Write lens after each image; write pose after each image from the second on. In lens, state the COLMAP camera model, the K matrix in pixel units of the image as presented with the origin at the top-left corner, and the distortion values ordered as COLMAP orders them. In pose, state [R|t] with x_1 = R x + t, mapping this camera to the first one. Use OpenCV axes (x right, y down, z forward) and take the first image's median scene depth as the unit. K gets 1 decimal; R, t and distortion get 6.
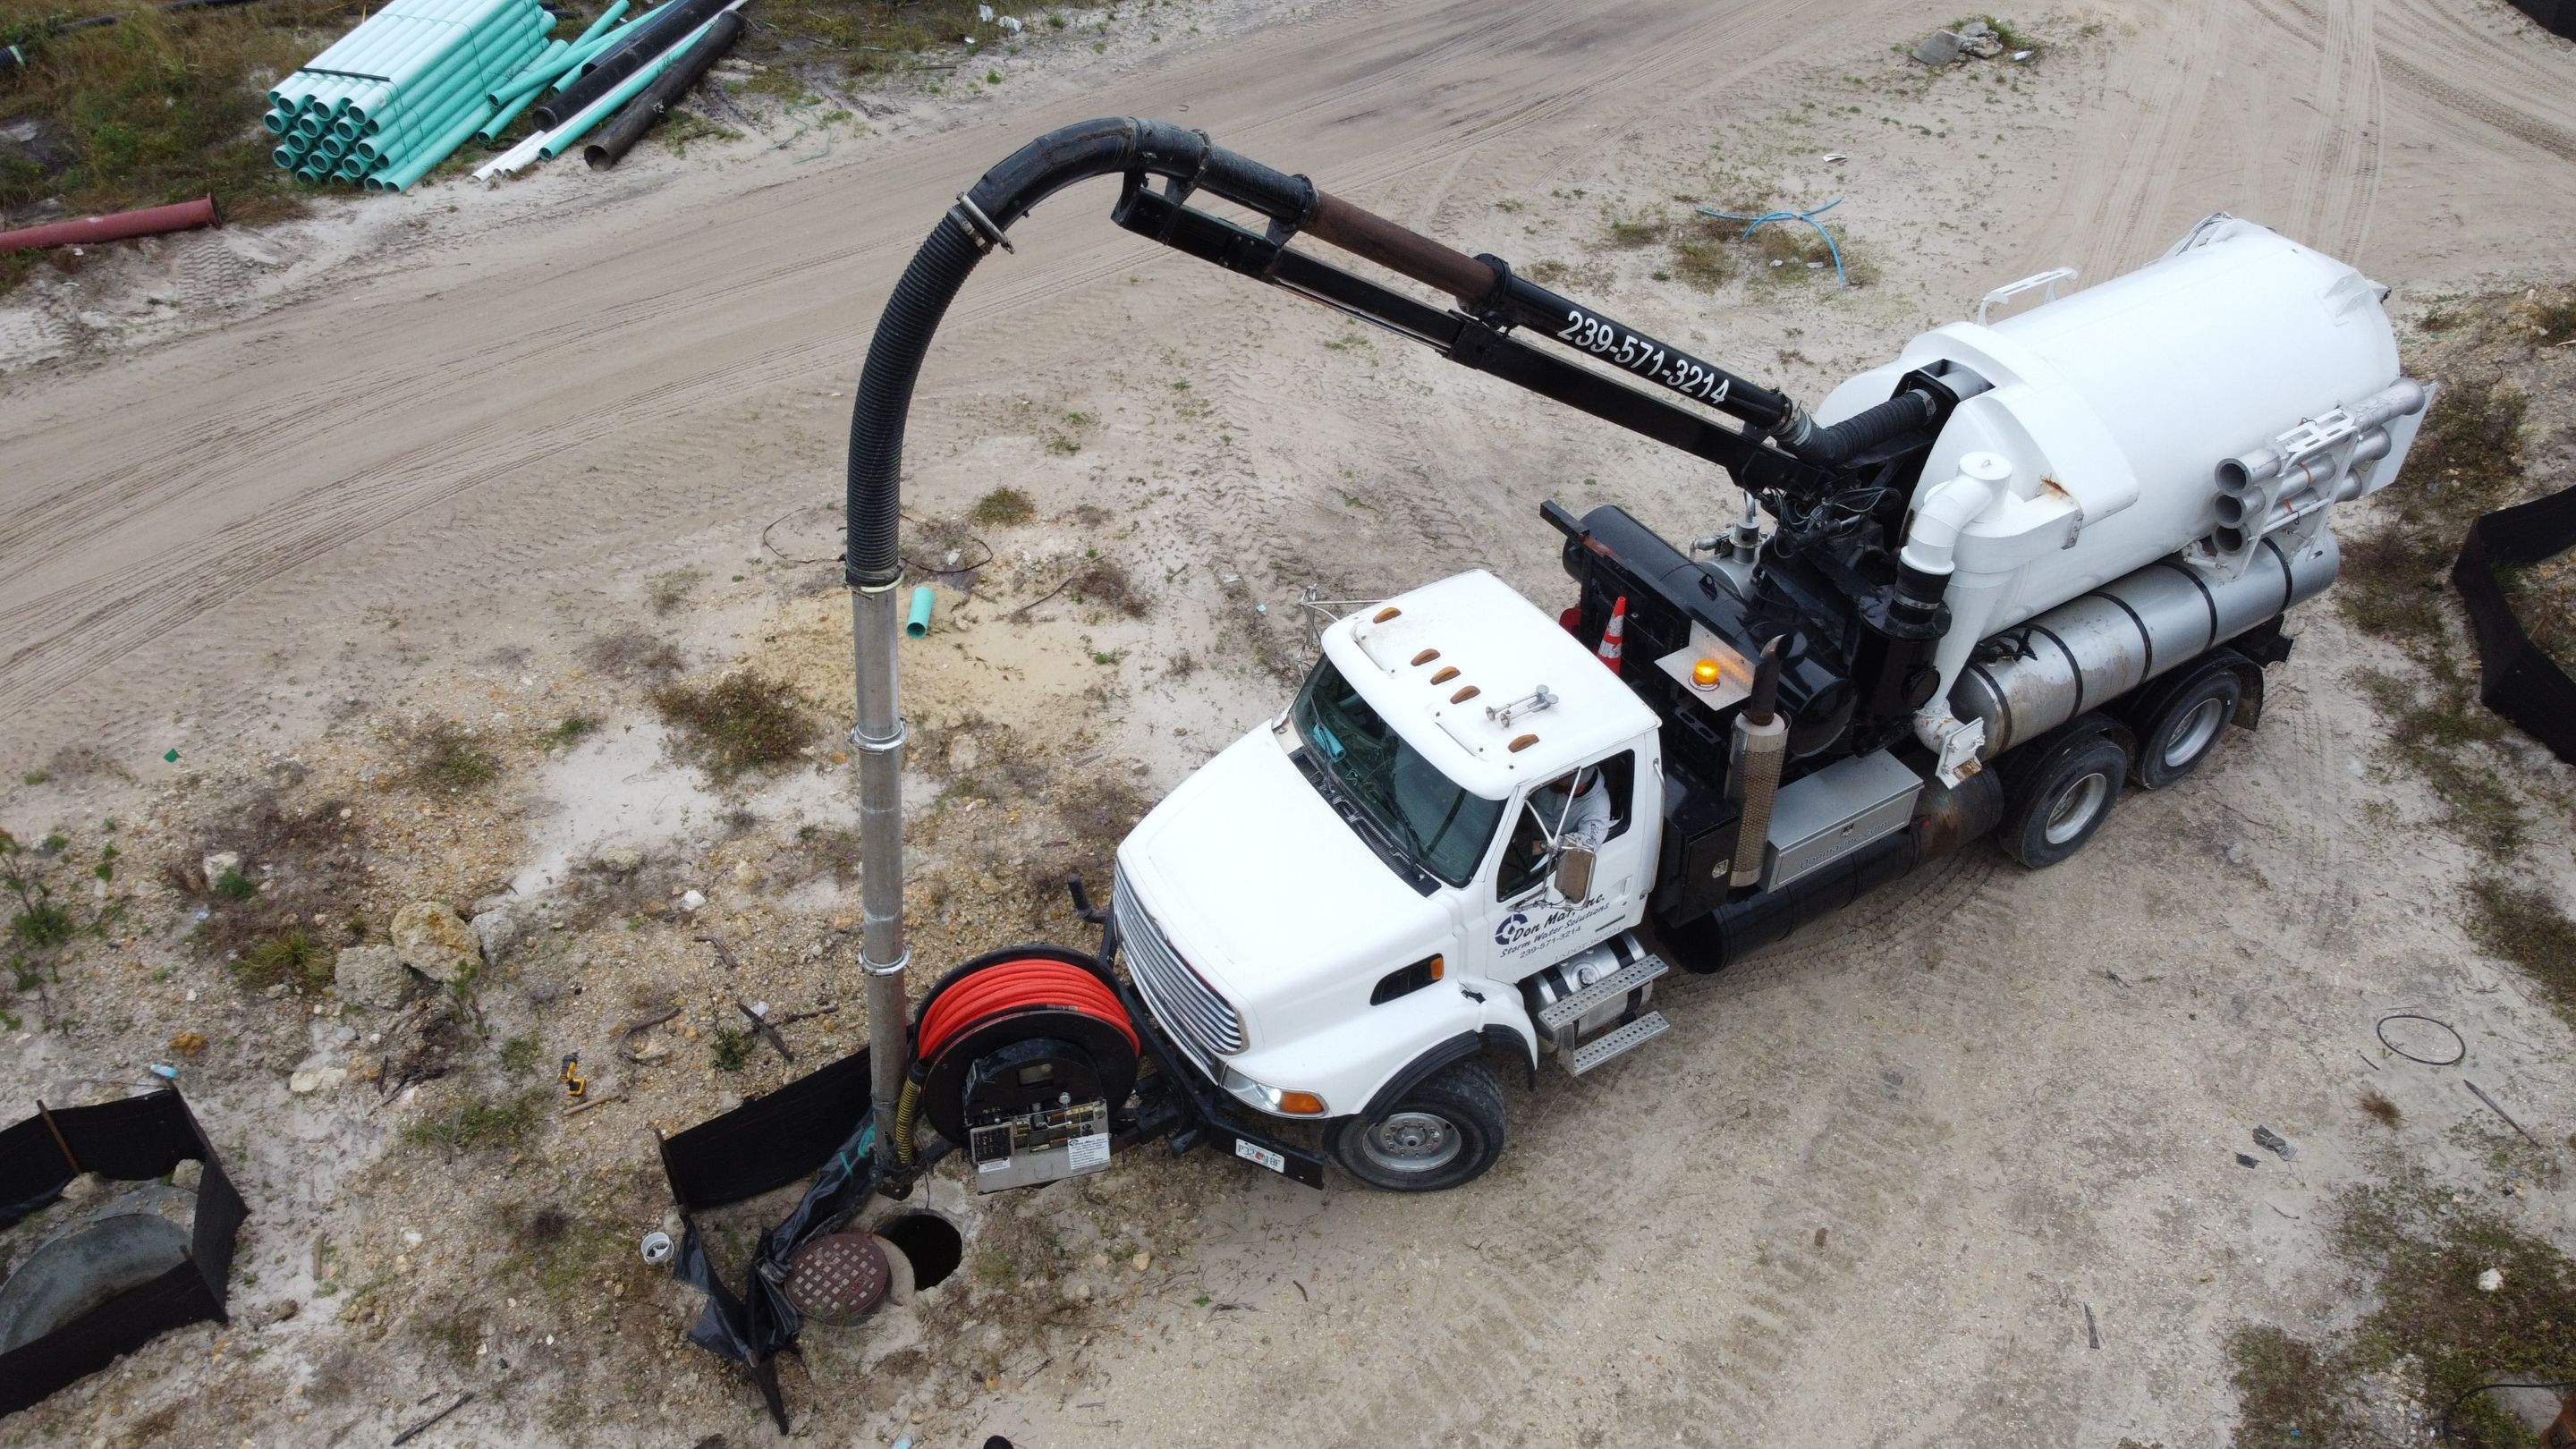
lens RADIAL K [[1956.7, 0, 1284.9], [0, 1956.7, 701.1], [0, 0, 1]] dist [-0.001940, -0.001970]
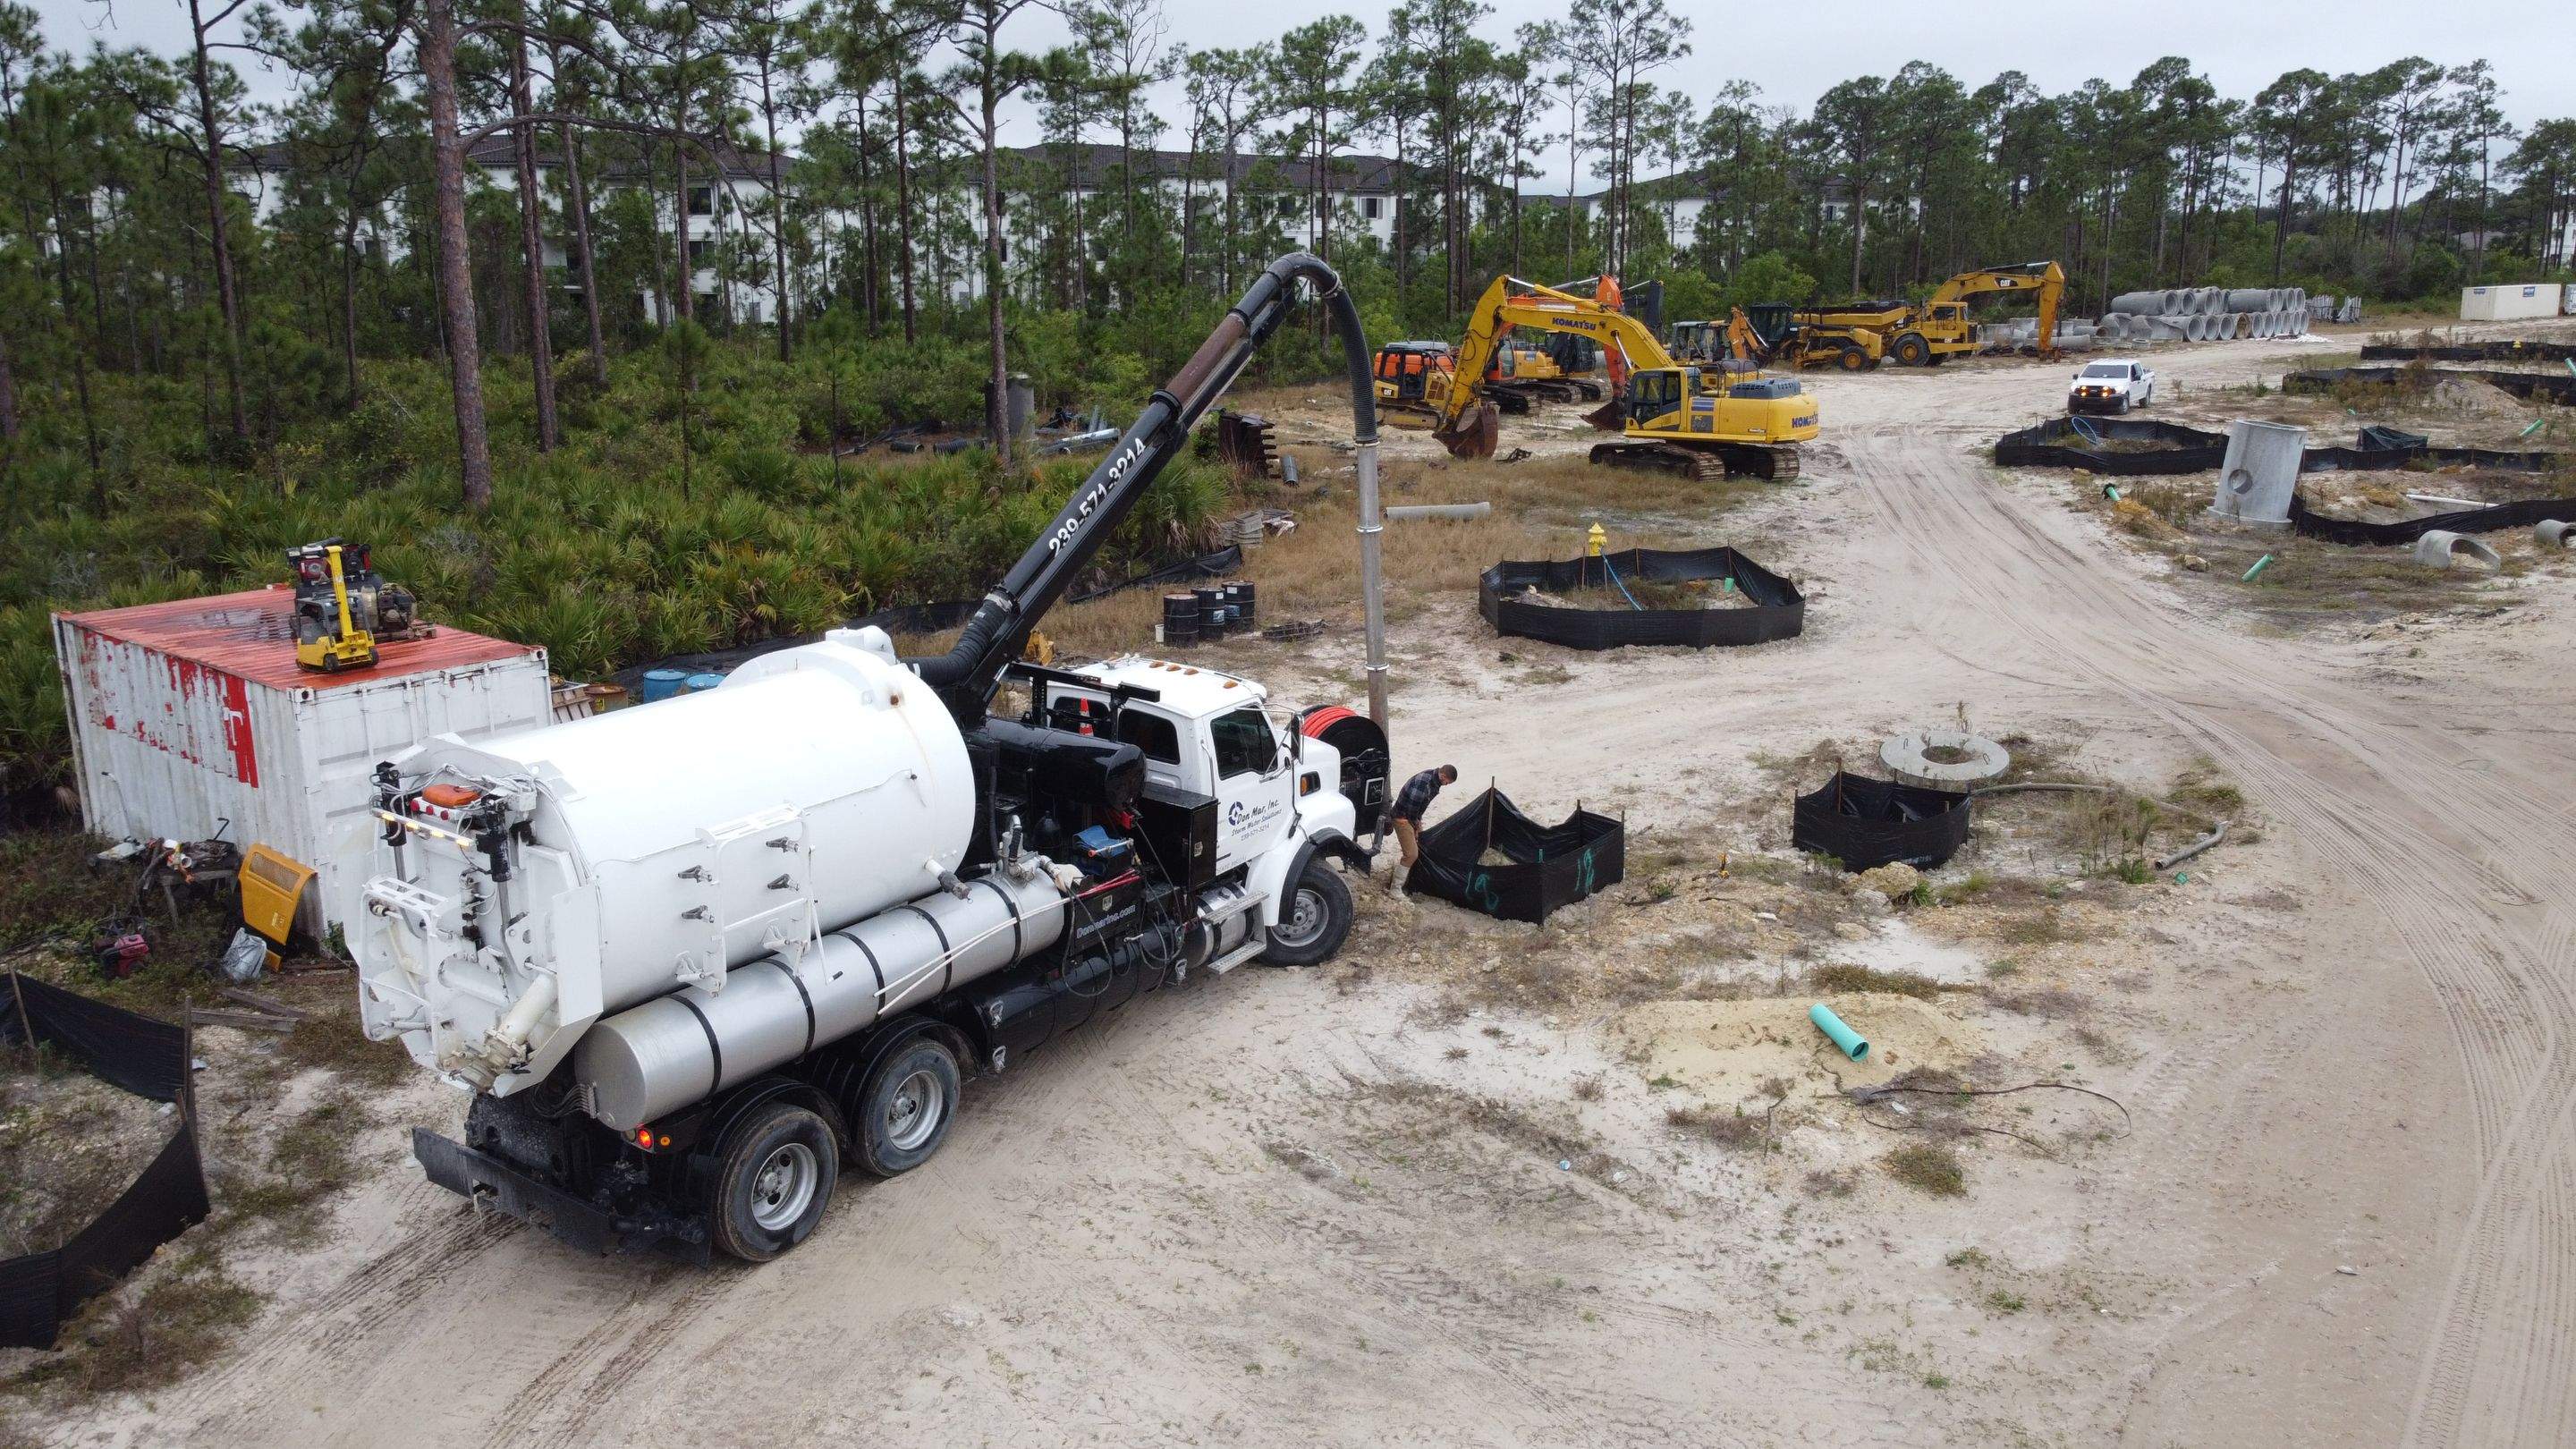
lens RADIAL K [[1956.7, 0, 1277.7], [0, 1956.7, 710.2], [0, 0, 1]] dist [-0.001940, -0.001970]
pose [[-0.955601, 0.073094, -0.285453, 0.442111], [-0.188100, 0.594363, 0.781890, -1.056580], [0.226814, 0.800869, -0.554225, 1.629959]]
